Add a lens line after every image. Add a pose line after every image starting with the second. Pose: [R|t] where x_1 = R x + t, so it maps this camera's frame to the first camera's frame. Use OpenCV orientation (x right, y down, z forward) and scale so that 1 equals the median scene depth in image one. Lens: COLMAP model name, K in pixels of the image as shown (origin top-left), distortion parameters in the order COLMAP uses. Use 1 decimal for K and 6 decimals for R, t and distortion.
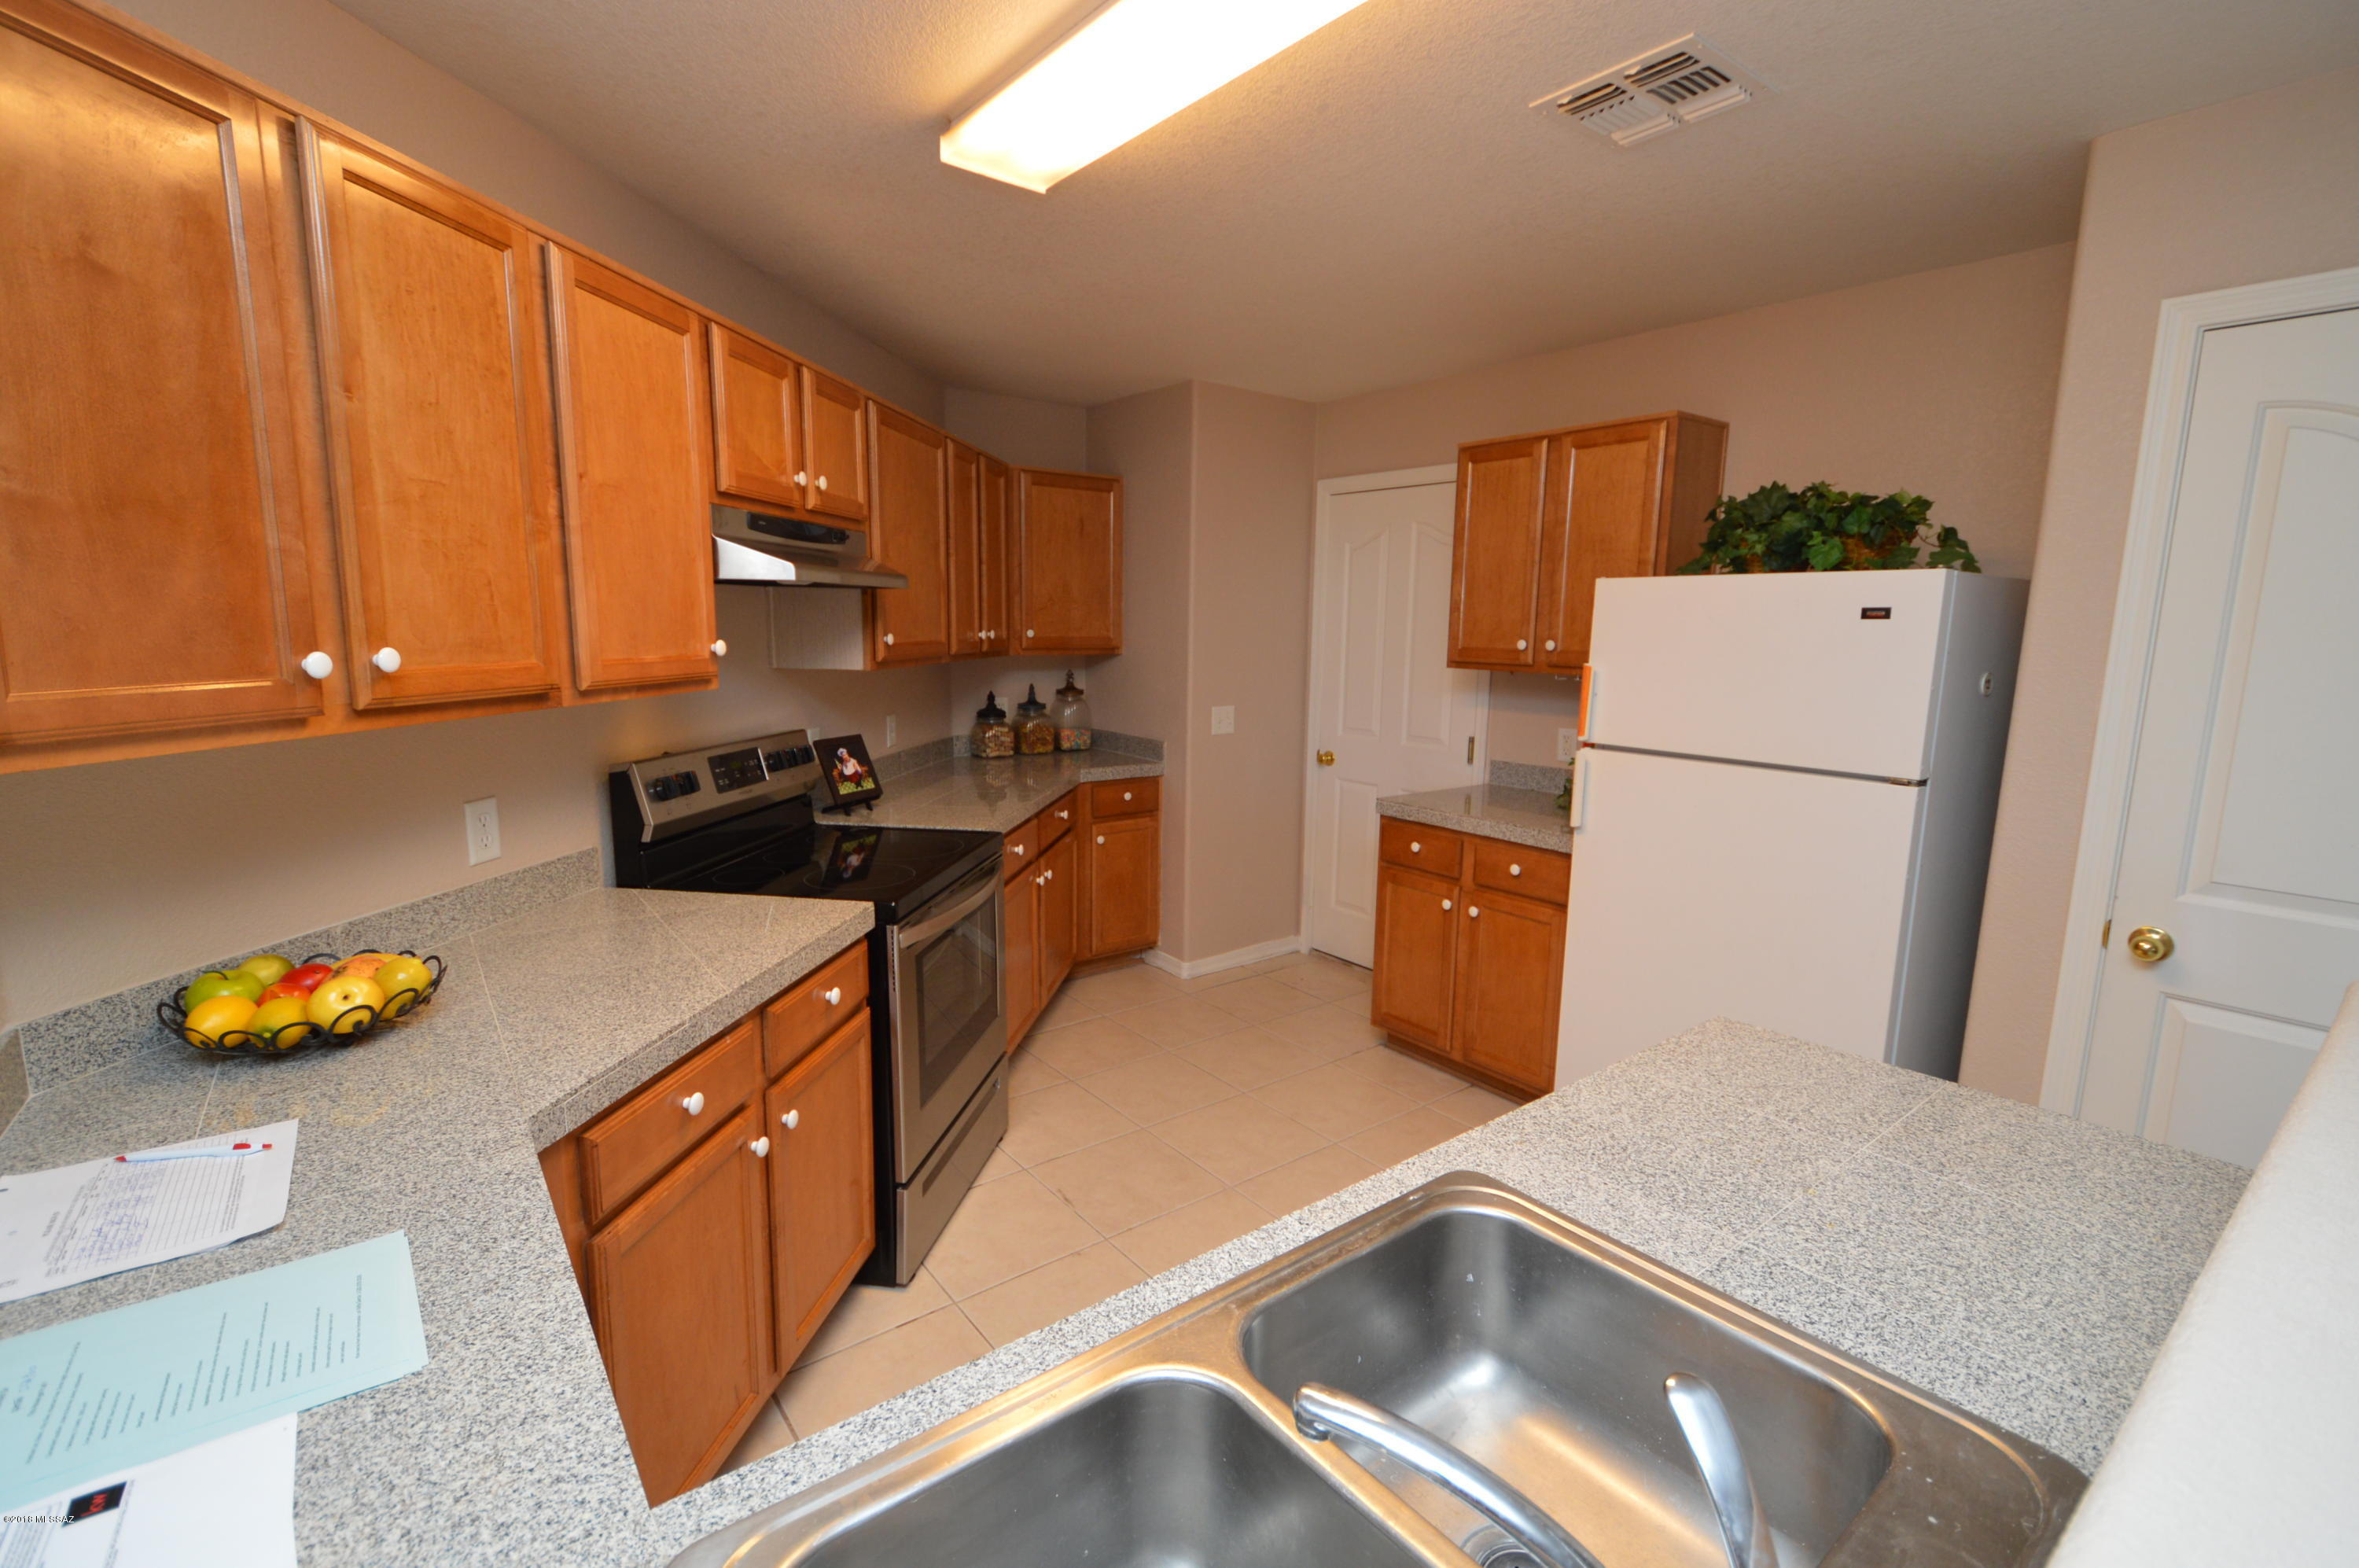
lens RADIAL K [[1040.3, 0, 1178.9], [0, 1040.3, 781.2], [0, 0, 1]] dist [0.001880, -0.001557]
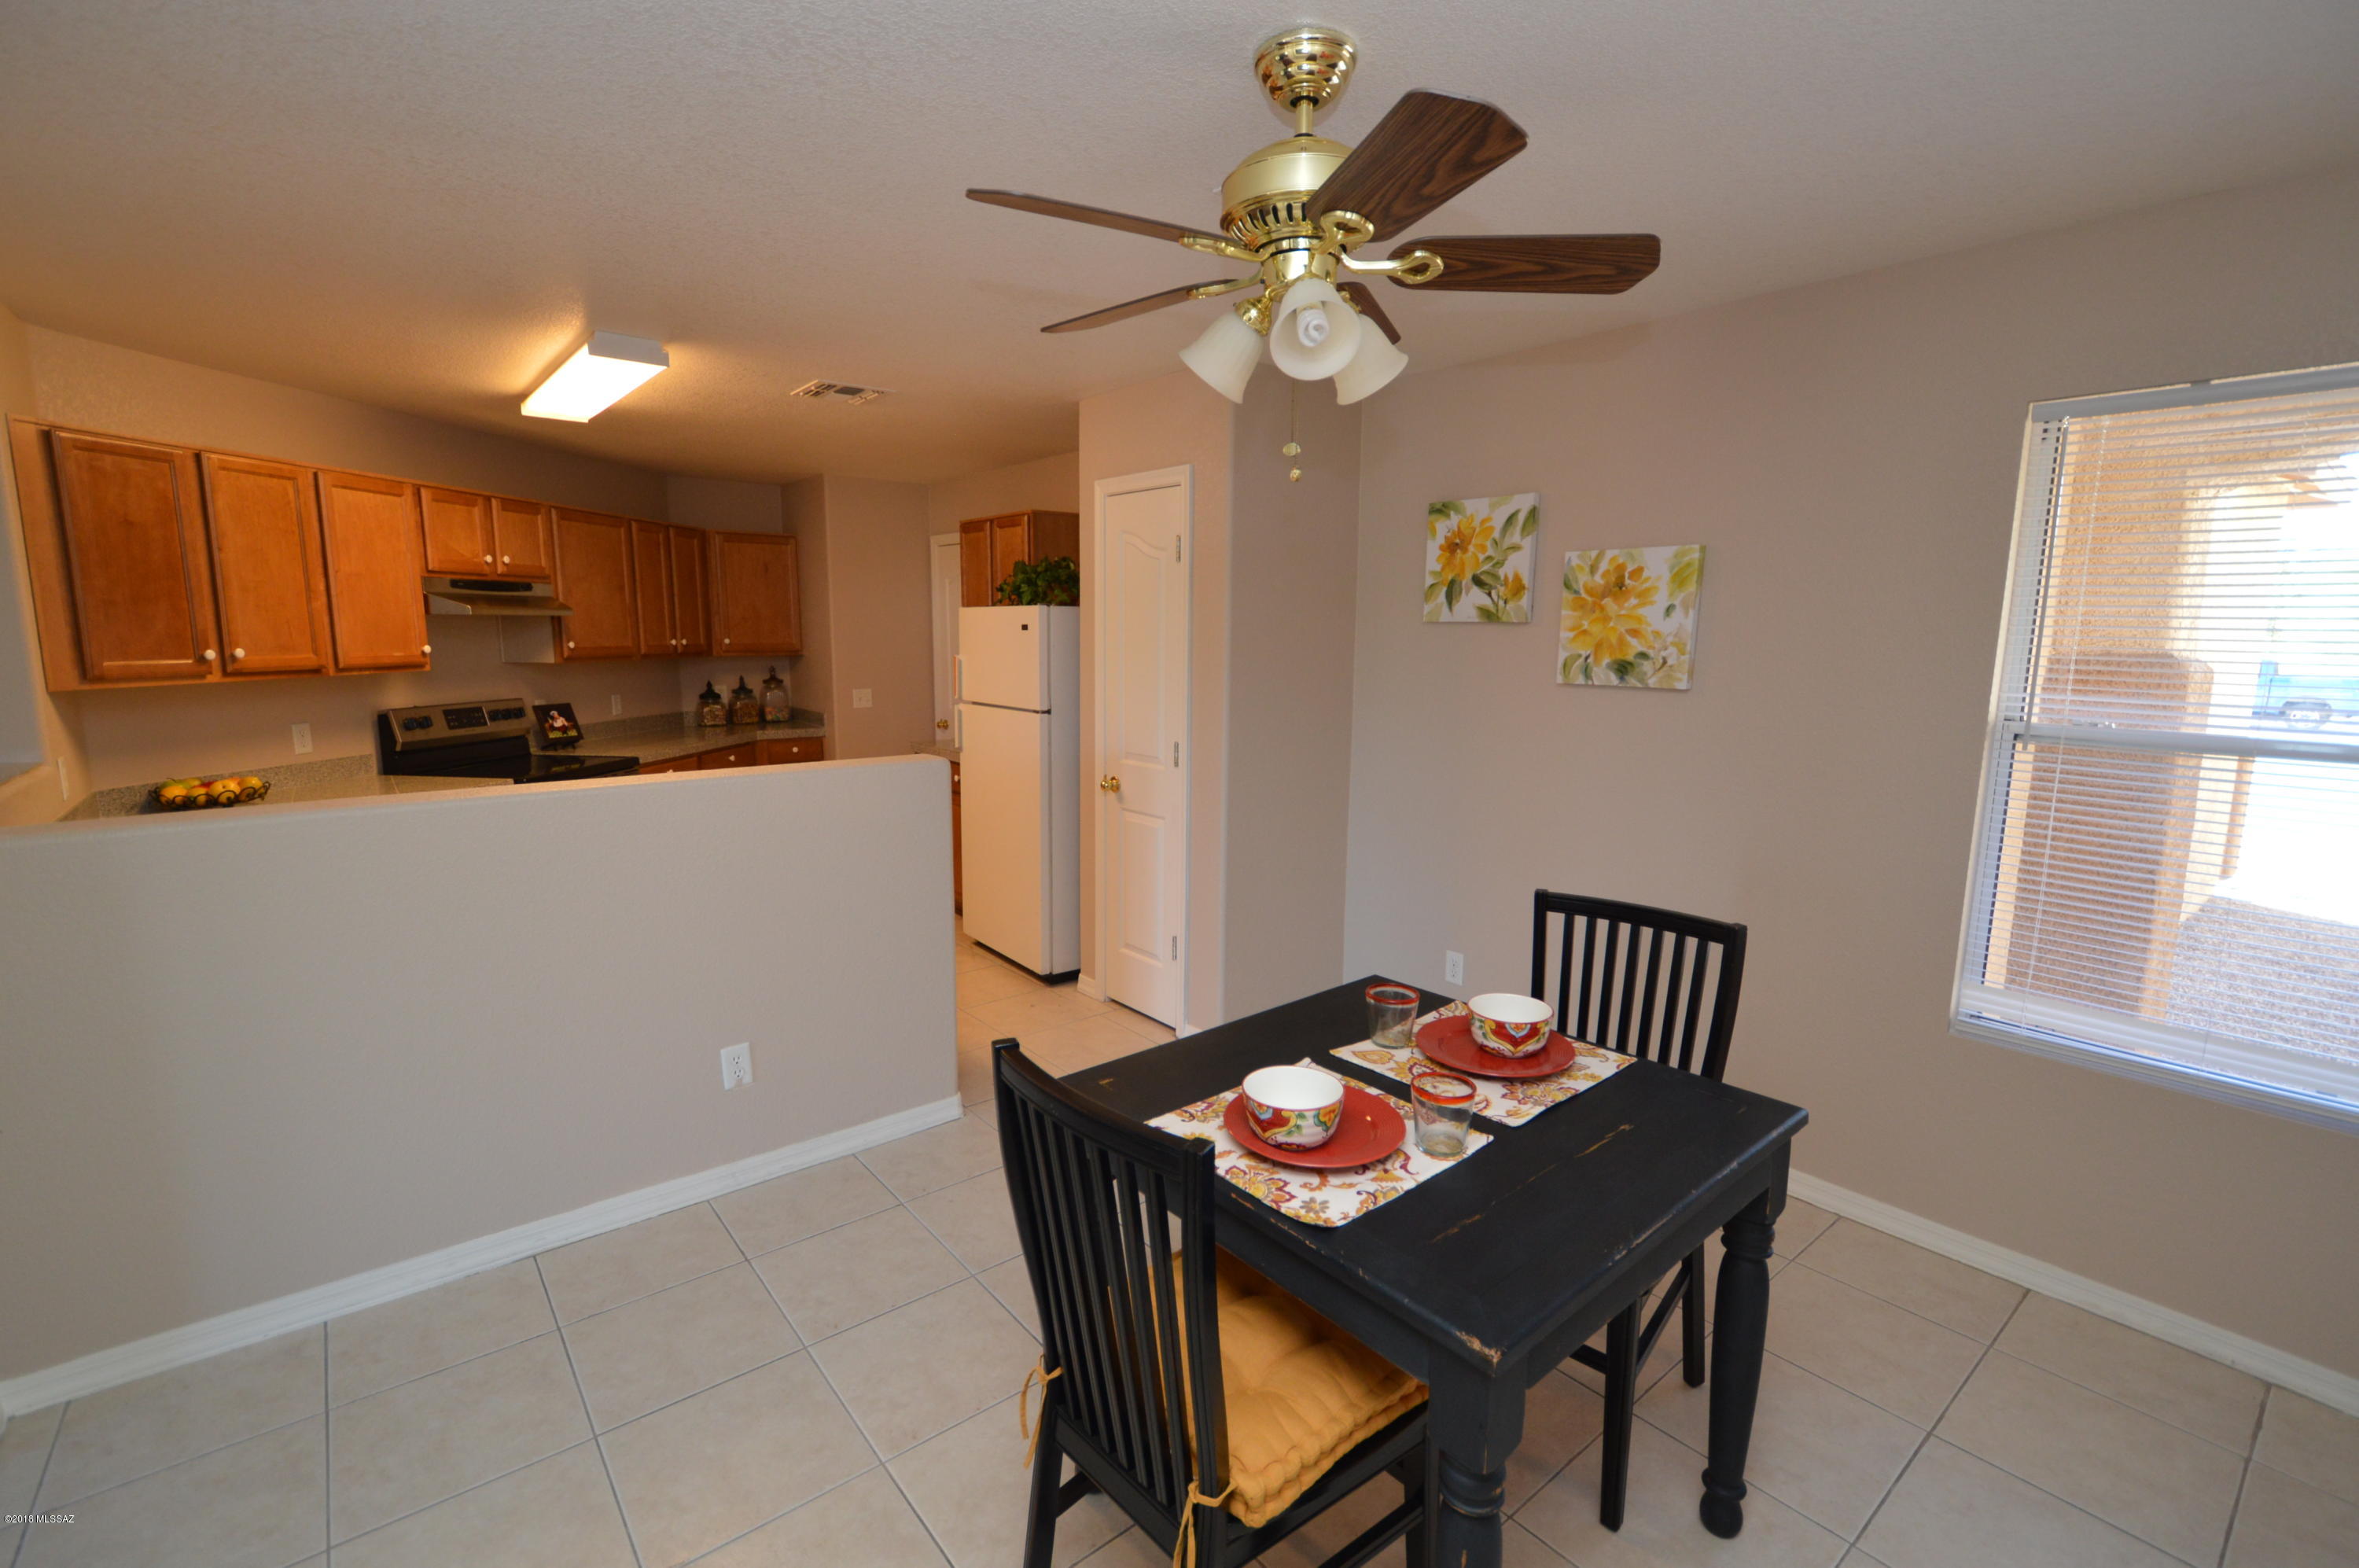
lens RADIAL K [[1040.3, 0, 1177.4], [0, 1040.3, 786.2], [0, 0, 1]] dist [0.001880, -0.001557]
pose [[0.999578, -0.012007, 0.026460, 0.716987], [0.012046, 0.999927, -0.001307, 0.117496], [-0.026442, 0.001626, 0.999649, -0.786825]]
